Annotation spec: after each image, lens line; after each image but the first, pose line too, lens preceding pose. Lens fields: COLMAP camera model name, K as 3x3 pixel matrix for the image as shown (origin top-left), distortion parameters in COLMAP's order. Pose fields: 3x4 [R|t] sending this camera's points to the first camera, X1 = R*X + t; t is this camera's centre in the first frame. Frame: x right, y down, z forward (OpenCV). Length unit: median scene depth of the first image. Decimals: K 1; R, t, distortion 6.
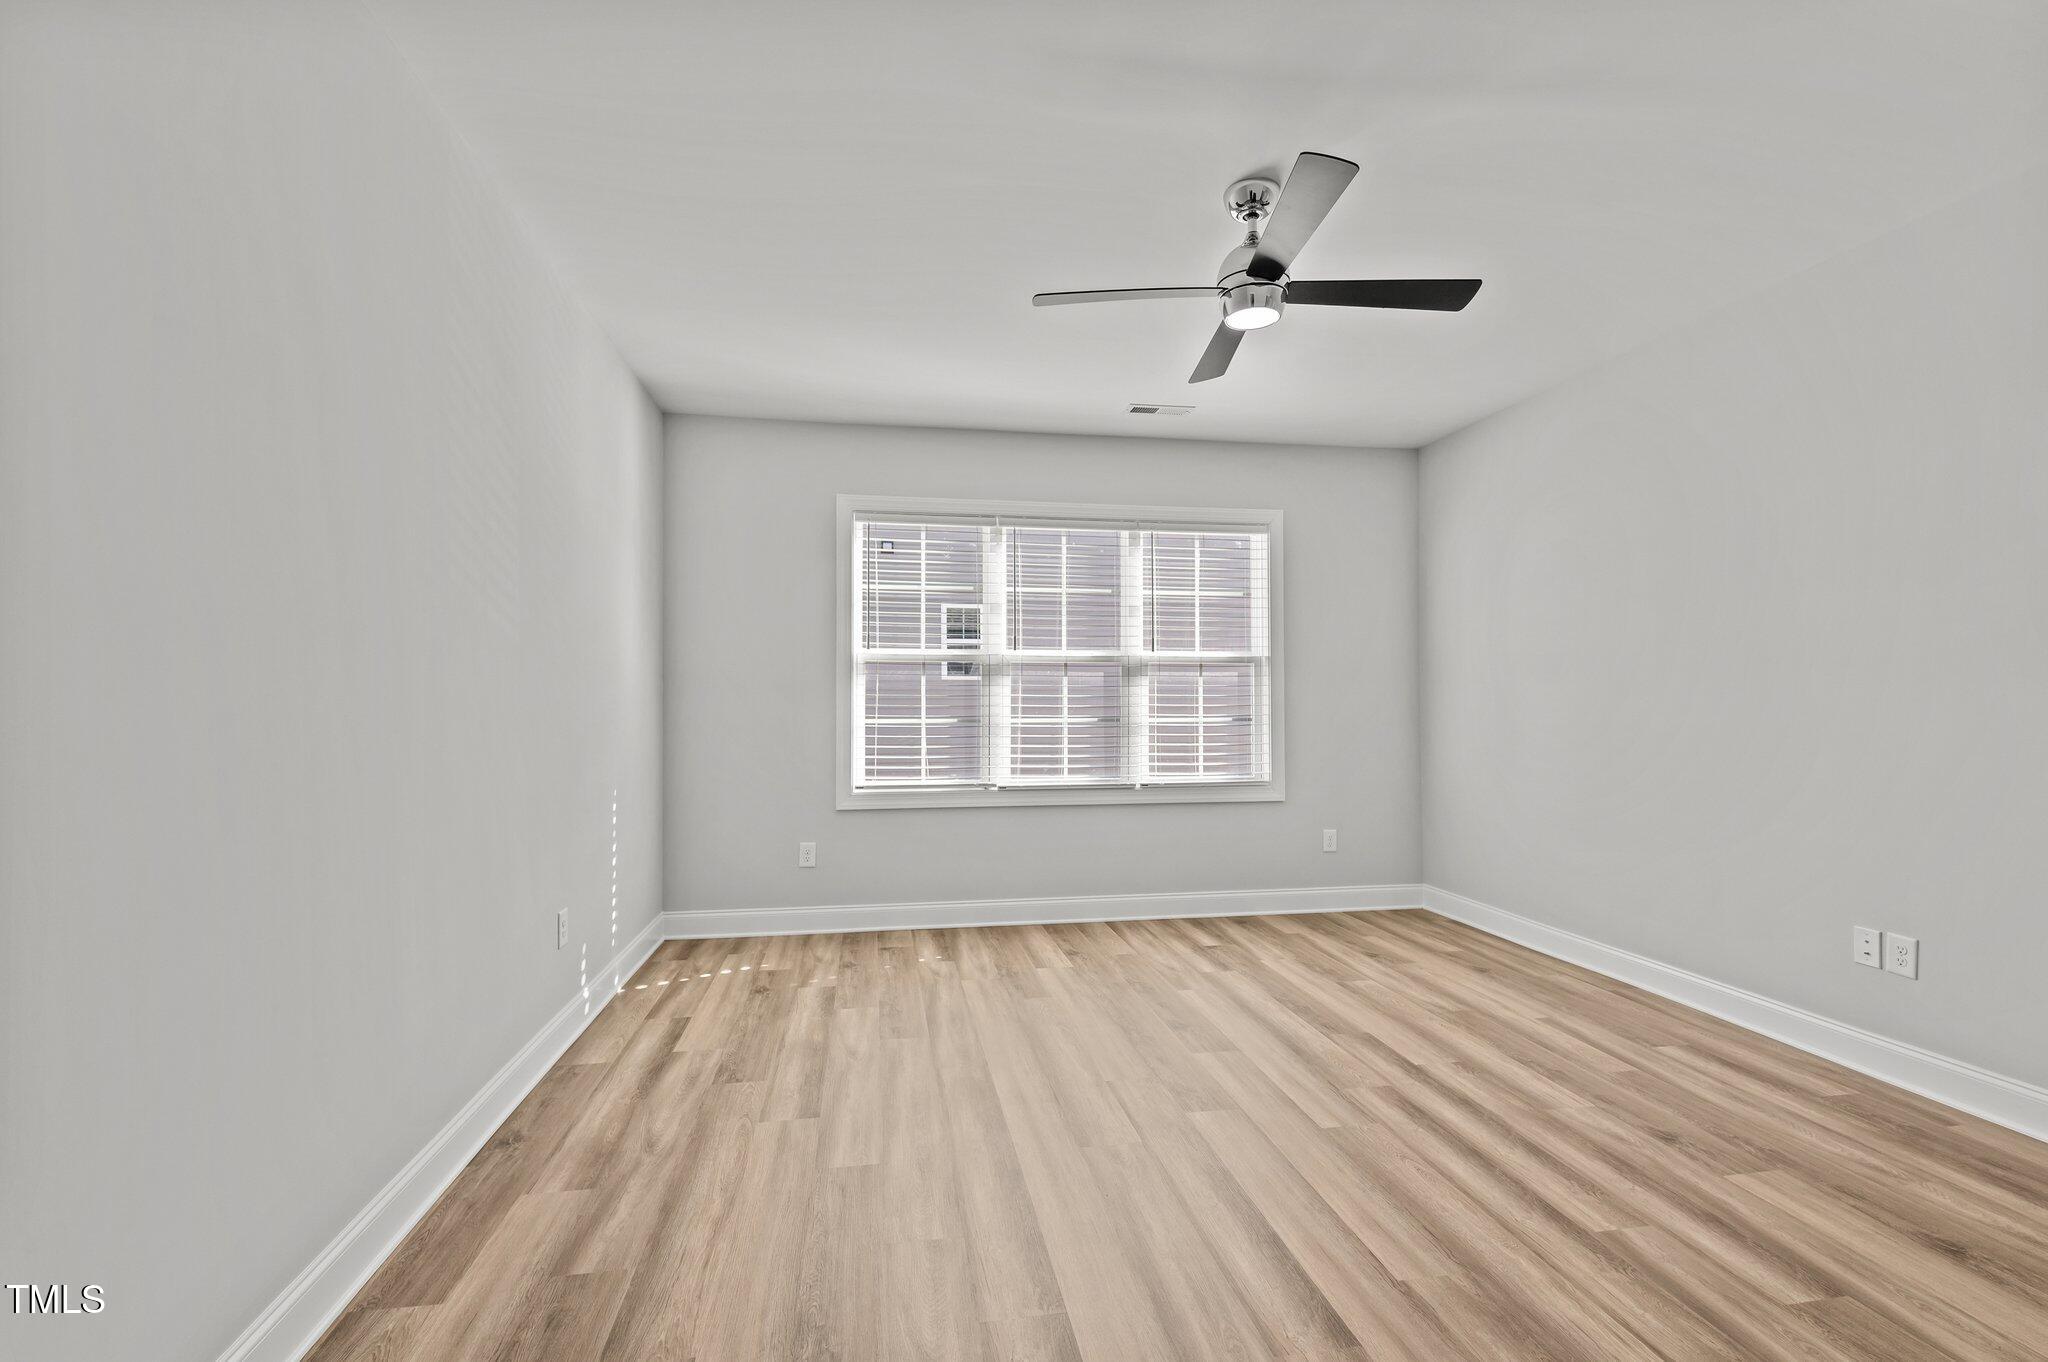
lens RADIAL K [[893.9, 0, 1027.8], [0, 893.9, 685.3], [0, 0, 1]] dist [0.017478, -0.013597]
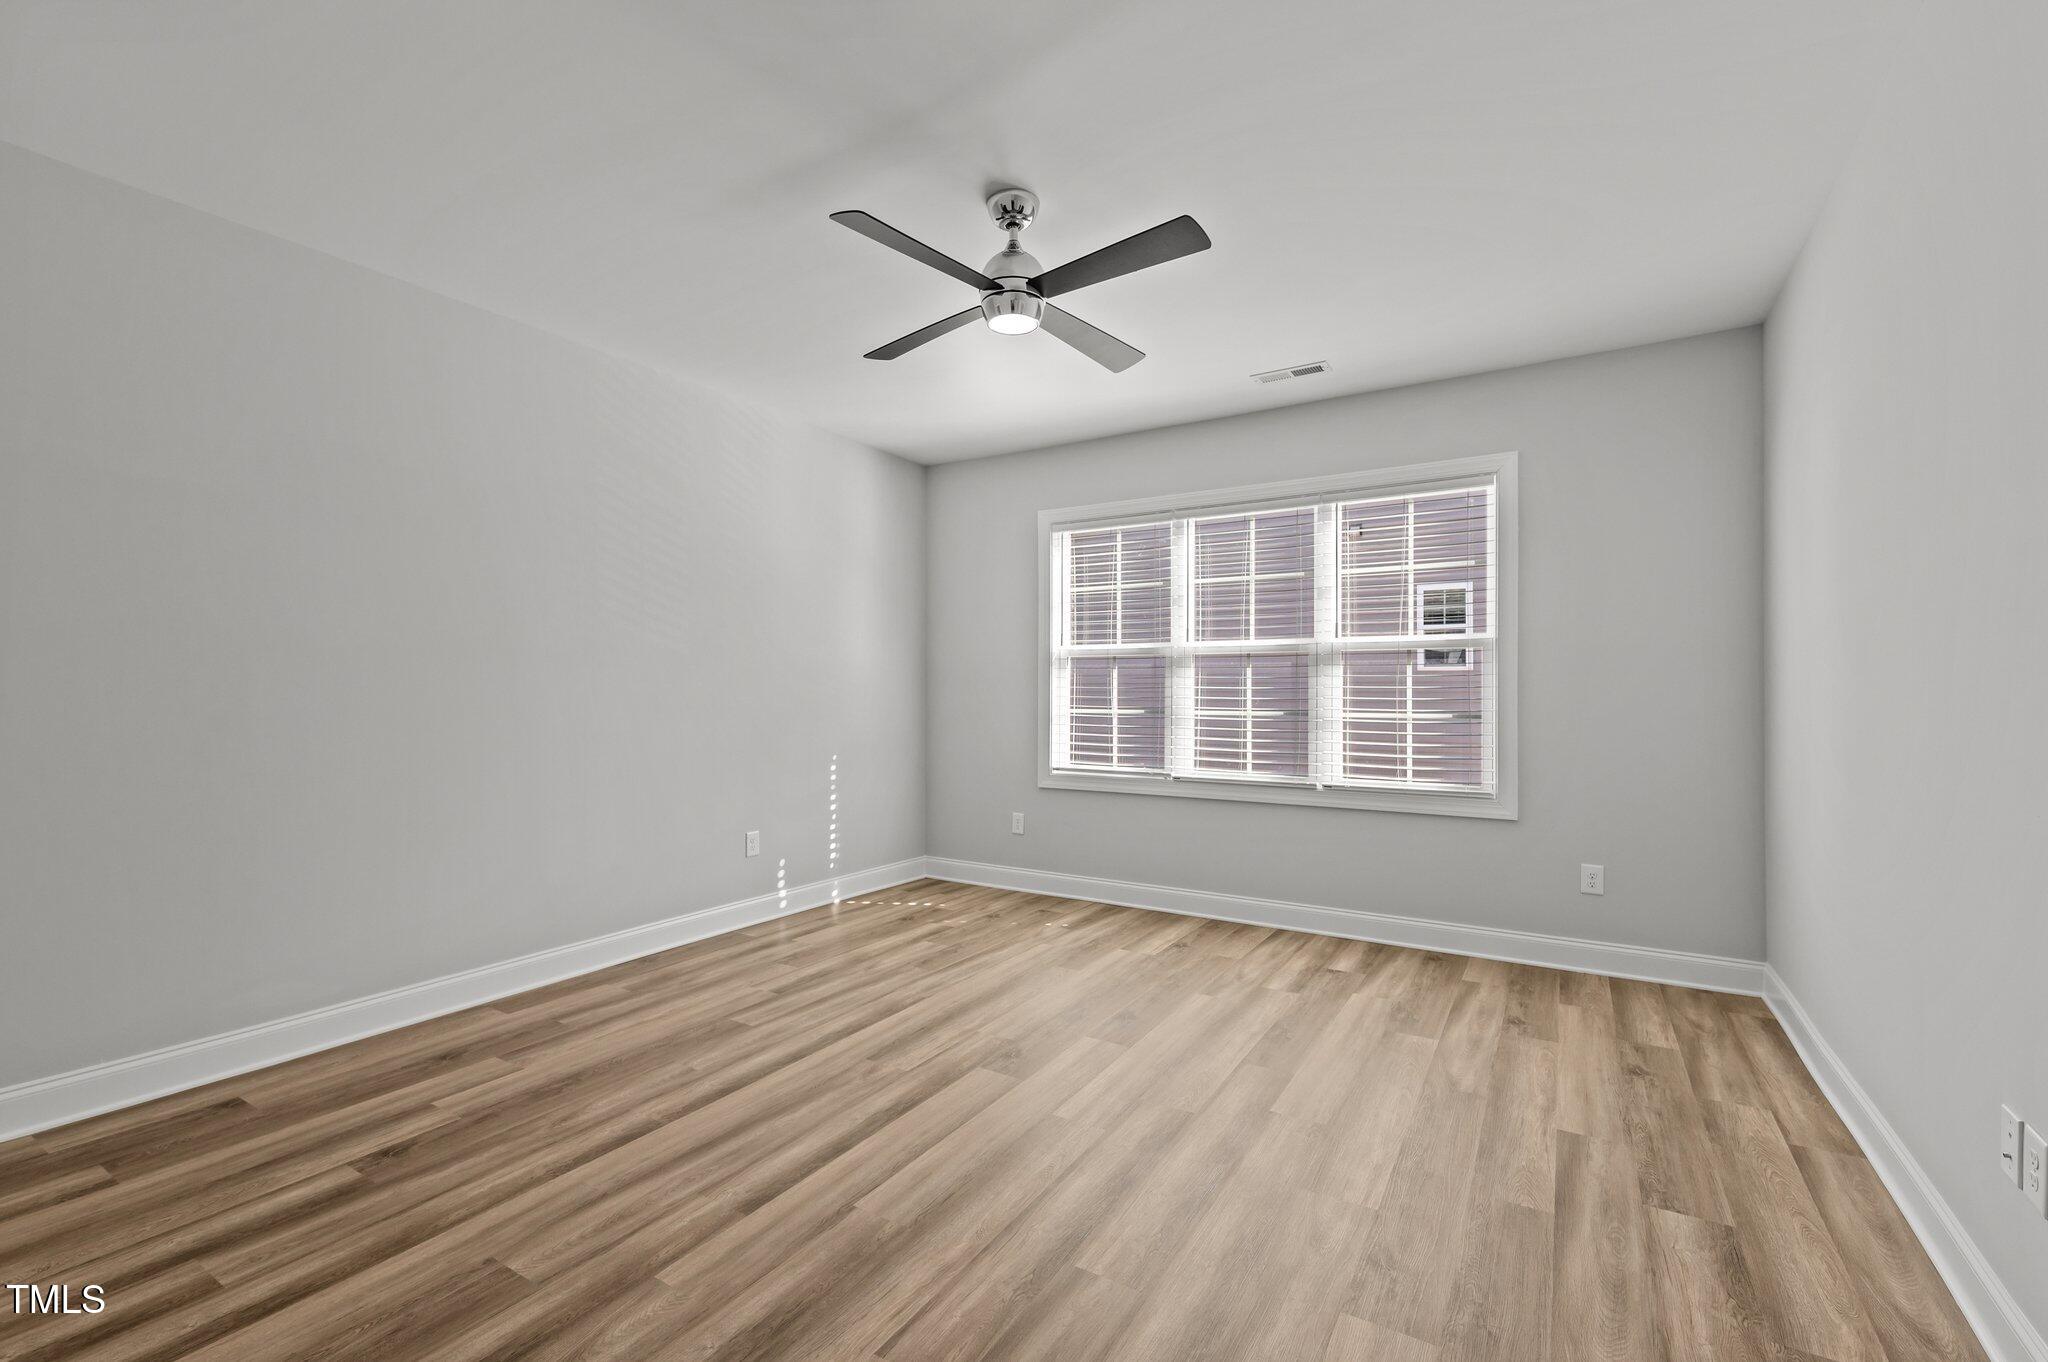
lens RADIAL K [[901.7, 0, 1015.7], [0, 901.7, 692.8], [0, 0, 1]] dist [0.018026, -0.013364]
pose [[0.744756, 0.002695, -0.667332, 0.540393], [0.008671, 0.999868, 0.013715, 0.001596], [0.667281, -0.016001, 0.744634, 0.121715]]
